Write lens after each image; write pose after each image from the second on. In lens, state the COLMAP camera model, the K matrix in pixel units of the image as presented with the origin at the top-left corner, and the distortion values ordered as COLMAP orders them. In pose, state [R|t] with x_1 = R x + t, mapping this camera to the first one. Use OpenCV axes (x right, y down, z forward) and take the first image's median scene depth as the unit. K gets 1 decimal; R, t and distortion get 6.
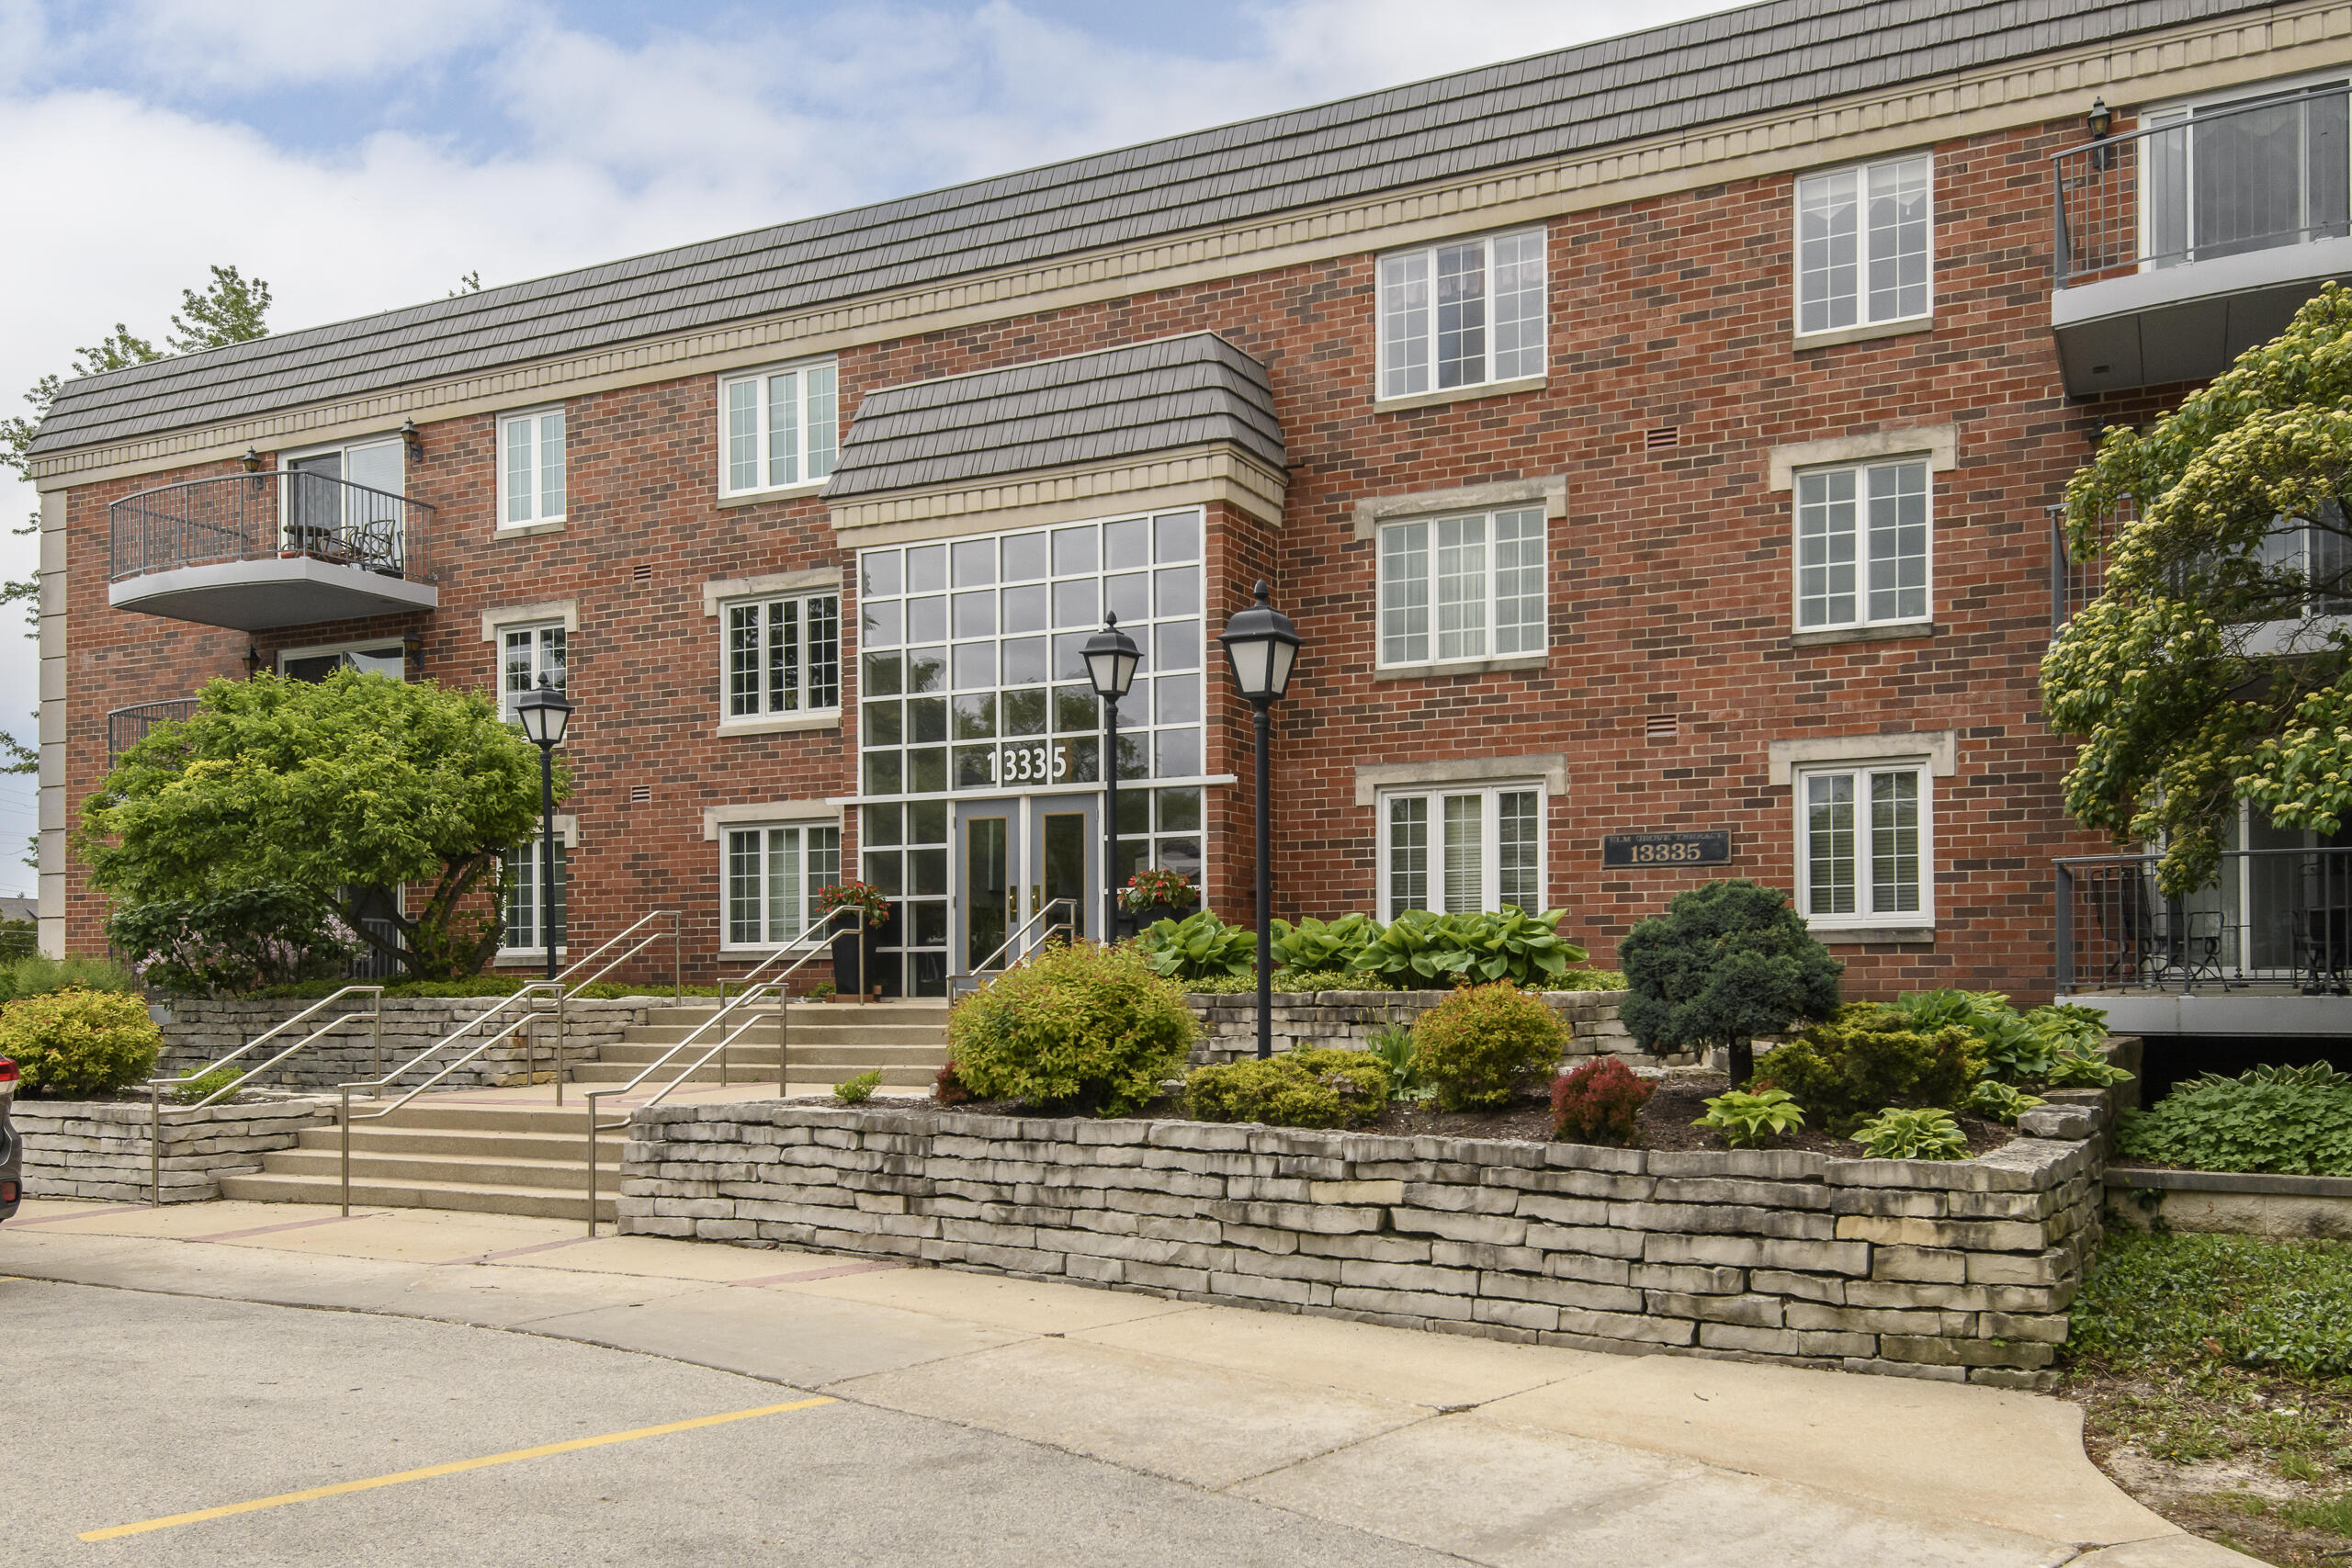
lens RADIAL K [[1955.4, 0, 1172.9], [0, 1955.4, 778.5], [0, 0, 1]] dist [-0.074090, -0.001447]
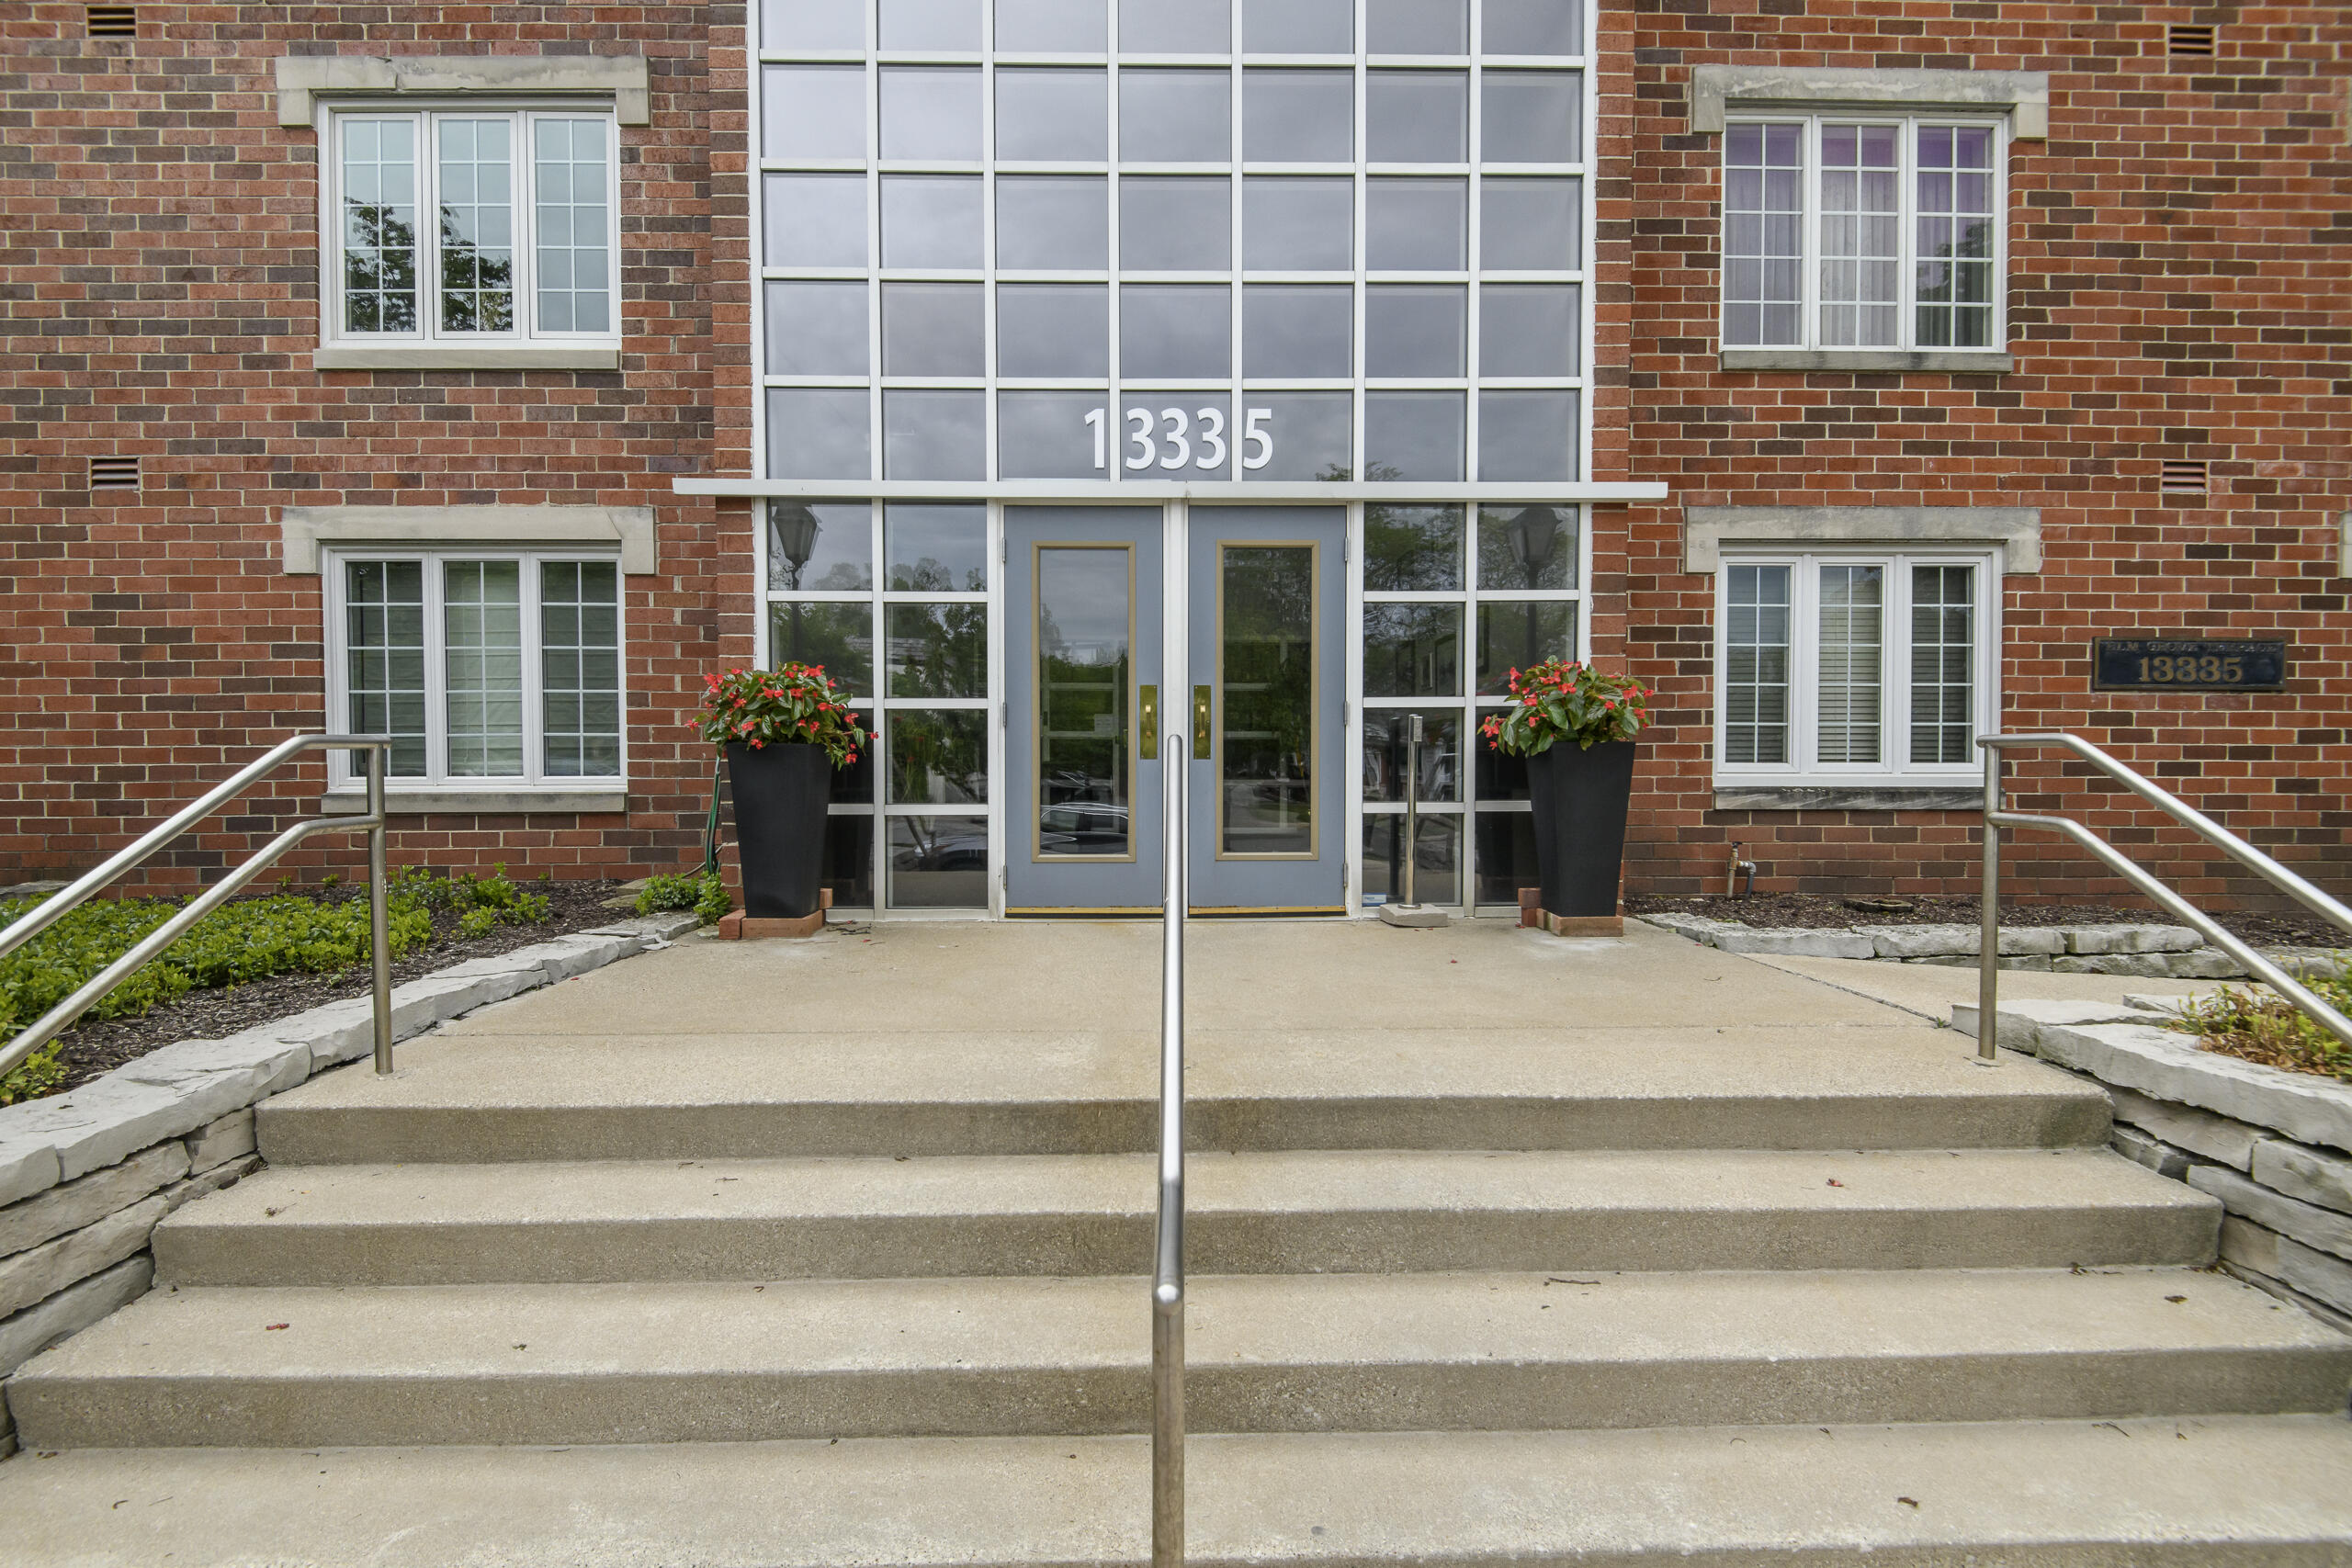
lens RADIAL K [[1090.8, 0, 1087.6], [0, 1090.8, 738.2], [0, 0, 1]] dist [-0.013061, -0.003283]
pose [[0.877672, 0.008161, 0.479193, -0.233415], [-0.055188, 0.994925, 0.084137, 0.047662], [-0.476074, -0.100290, 0.873668, 0.794193]]
